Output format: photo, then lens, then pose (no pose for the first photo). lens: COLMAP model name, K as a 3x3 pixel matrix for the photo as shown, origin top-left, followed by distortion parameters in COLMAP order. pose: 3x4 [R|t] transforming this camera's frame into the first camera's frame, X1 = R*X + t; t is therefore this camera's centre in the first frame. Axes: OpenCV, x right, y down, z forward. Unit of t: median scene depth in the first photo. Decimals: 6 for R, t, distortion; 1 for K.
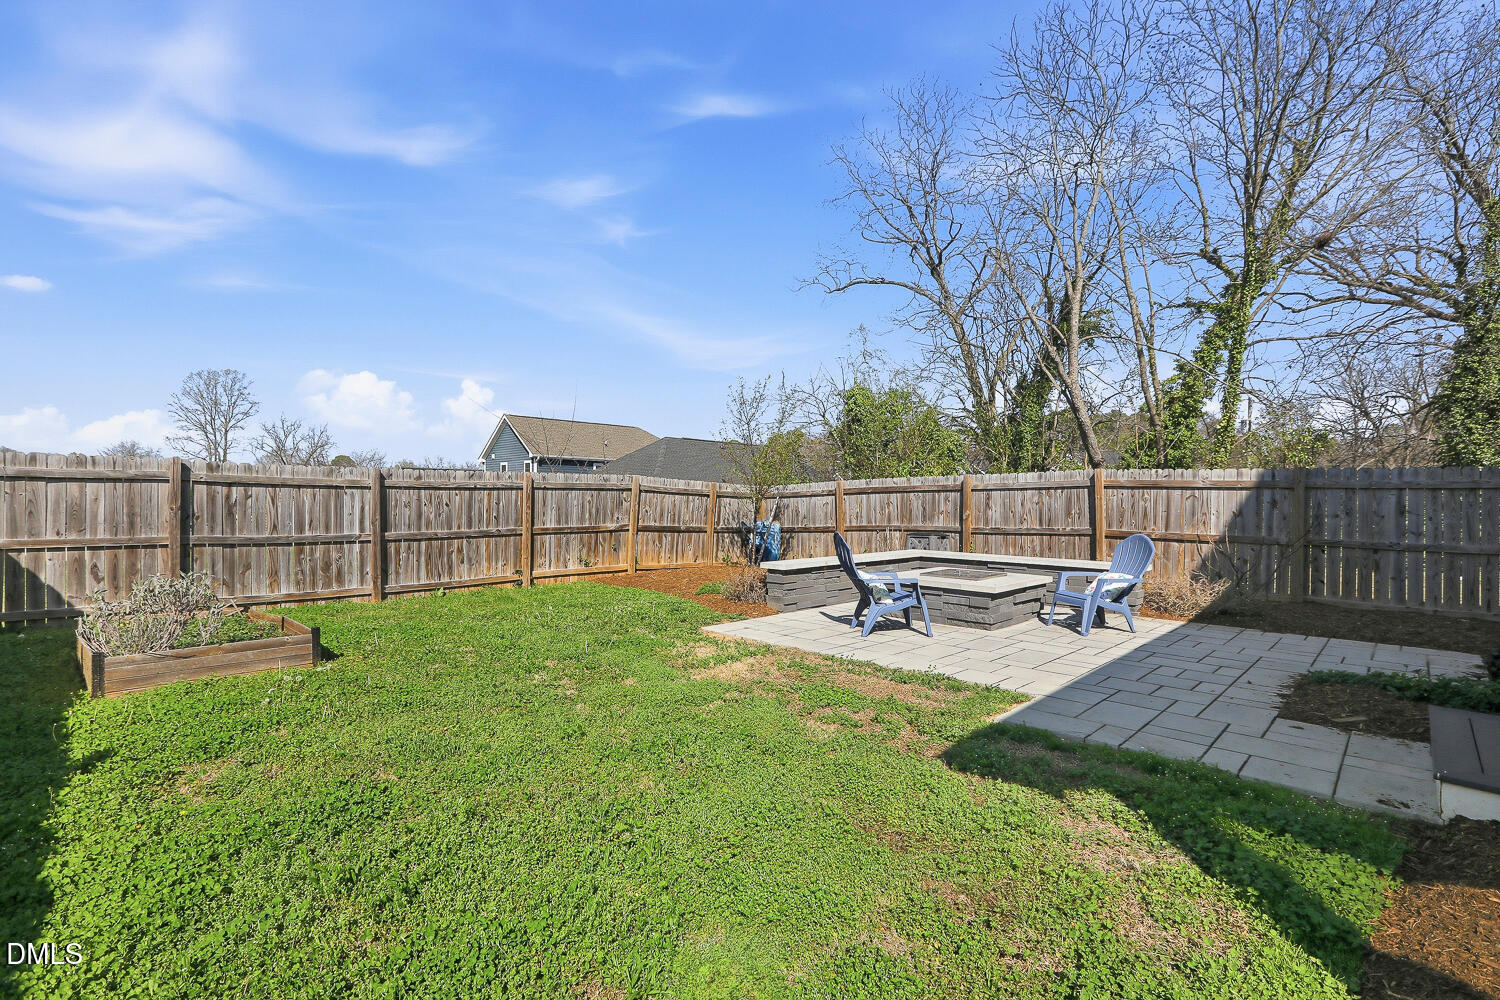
lens RADIAL K [[691.5, 0, 741.1], [0, 691.5, 503.2], [0, 0, 1]] dist [-0.019369, 0.004535]
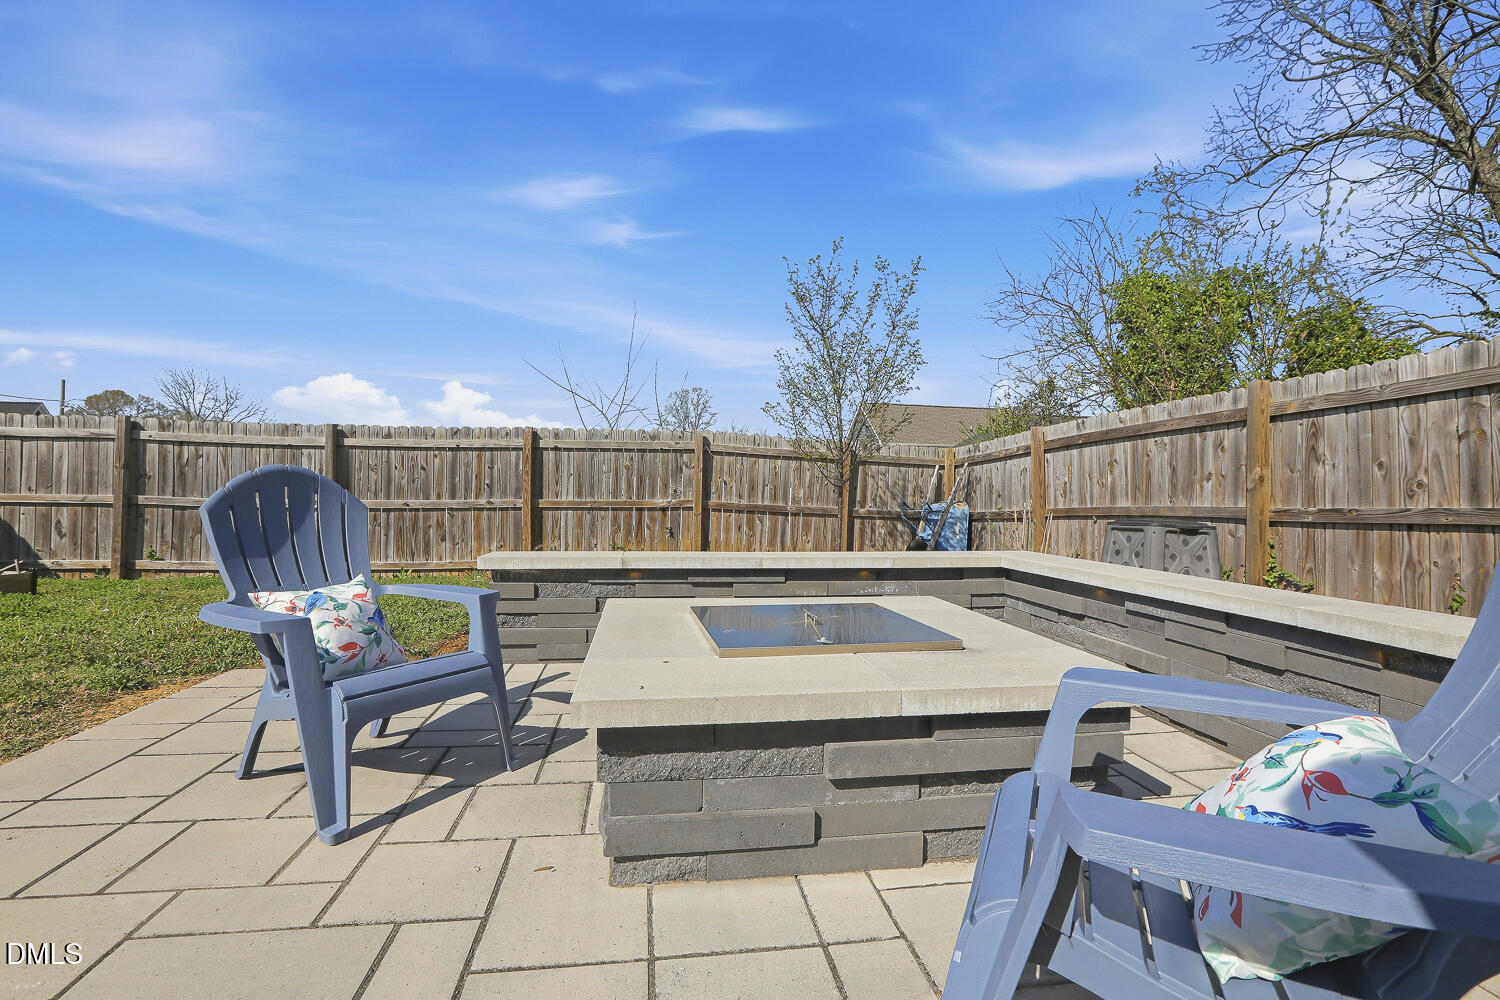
lens RADIAL K [[691.5, 0, 737.5], [0, 691.5, 476.4], [0, 0, 1]] dist [-0.019369, 0.004535]
pose [[0.815081, -0.012718, -0.579208, 0.319069], [-0.007755, 0.999430, -0.032857, 0.032308], [0.579295, 0.031273, 0.814518, 0.499031]]
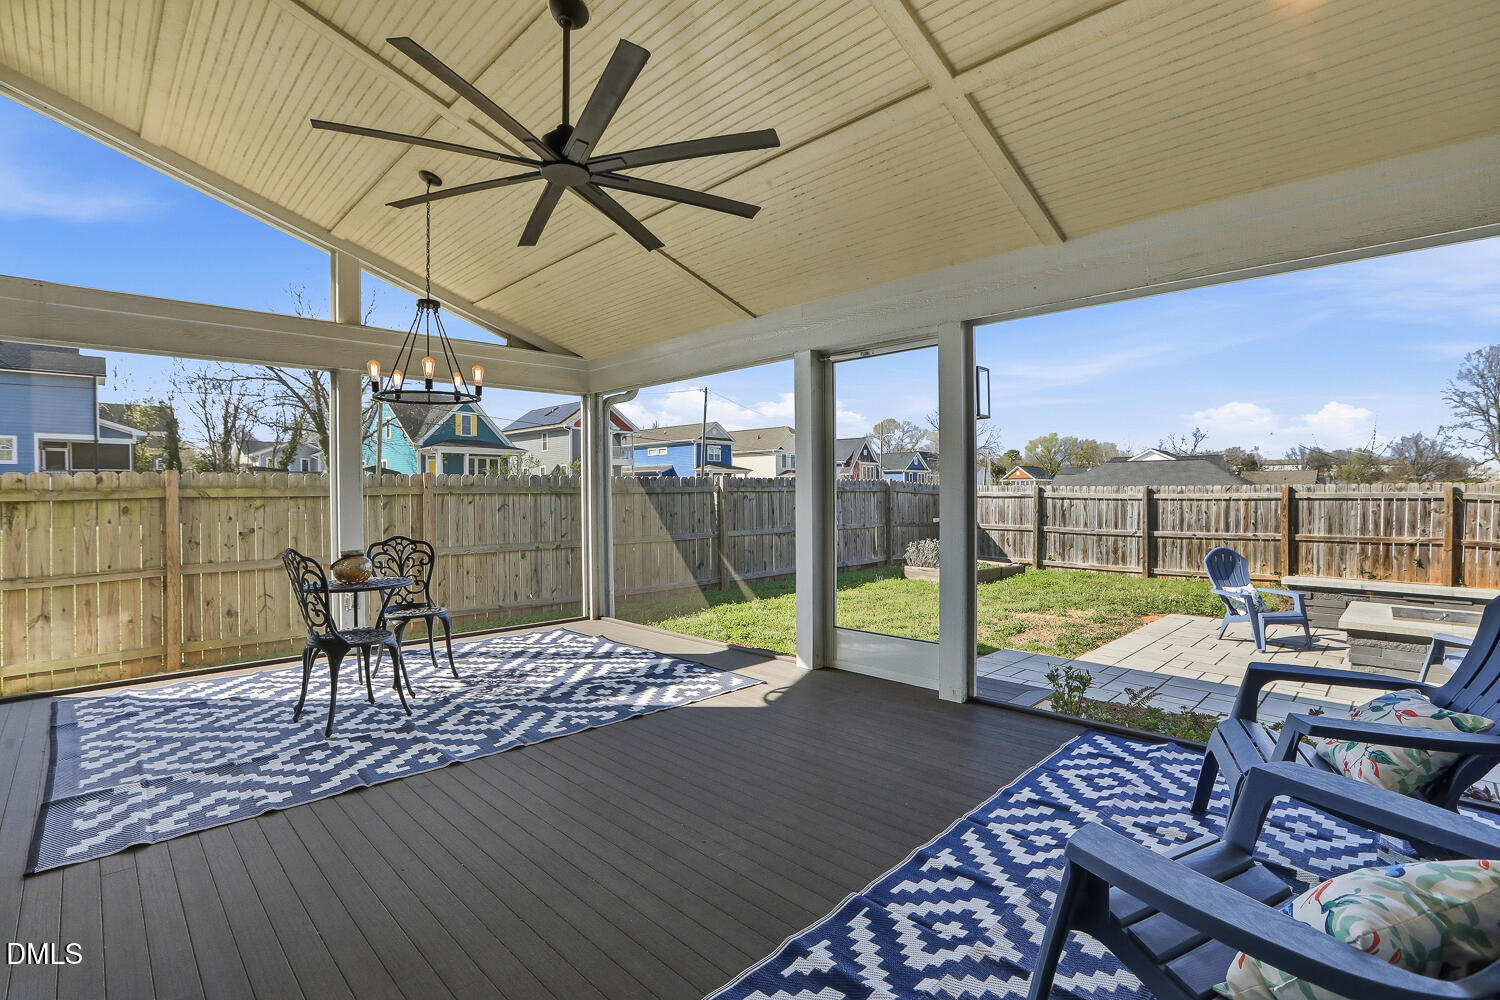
lens RADIAL K [[691.5, 0, 766.3], [0, 691.5, 498.5], [0, 0, 1]] dist [-0.019369, 0.004535]
pose [[0.049571, 0.007260, -0.998744, 0.737403], [0.000797, 0.999973, 0.007308, -0.030901], [0.998770, -0.001158, 0.049564, 0.106283]]
